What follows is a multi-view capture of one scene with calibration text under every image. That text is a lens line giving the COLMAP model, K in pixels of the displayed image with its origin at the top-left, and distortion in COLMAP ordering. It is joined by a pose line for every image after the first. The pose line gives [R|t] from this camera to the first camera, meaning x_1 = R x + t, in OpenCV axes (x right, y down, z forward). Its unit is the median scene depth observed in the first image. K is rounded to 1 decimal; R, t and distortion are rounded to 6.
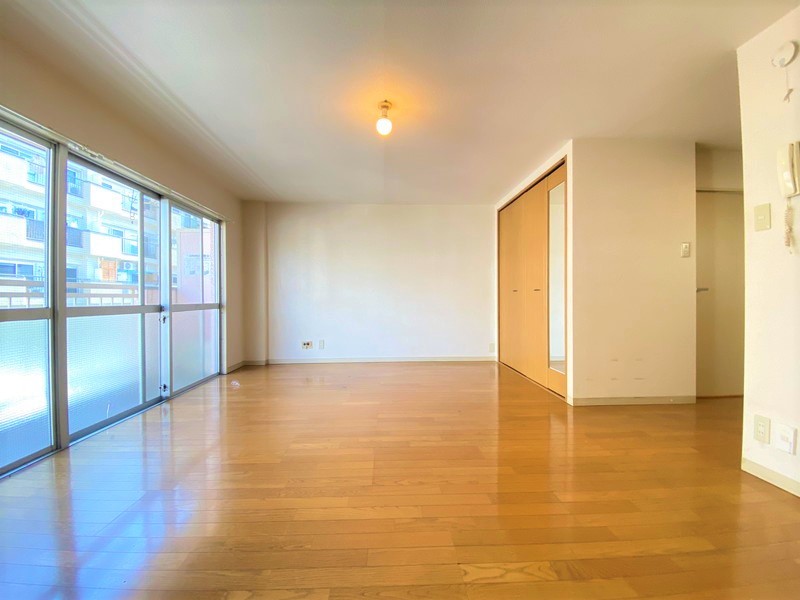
lens RADIAL K [[319.6, 0, 396.3], [0, 319.6, 298.3], [0, 0, 1]] dist [-0.009710, -0.008813]
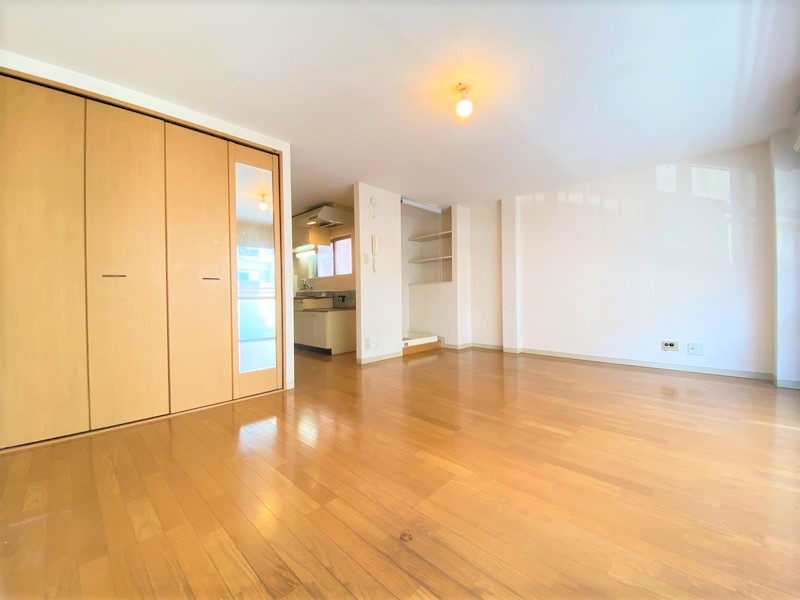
lens RADIAL K [[319.6, 0, 400.6], [0, 319.6, 303.7], [0, 0, 1]] dist [-0.009710, -0.008813]
pose [[-0.711905, 0.004122, 0.702263, -0.452197], [0.022203, 0.999615, 0.016641, 0.035253], [-0.701924, 0.027439, -0.711723, 1.440296]]
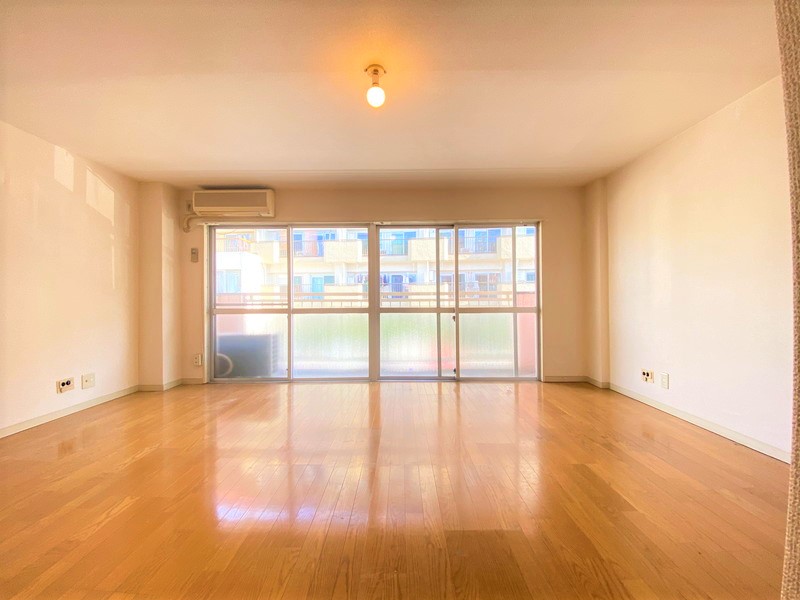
lens RADIAL K [[319.6, 0, 399.3], [0, 319.6, 301.5], [0, 0, 1]] dist [-0.009710, -0.008813]
pose [[-0.033222, 0.014228, -0.999347, 0.607336], [0.000764, 0.999899, 0.014210, -0.022999], [0.999448, -0.000291, -0.033230, 0.845843]]
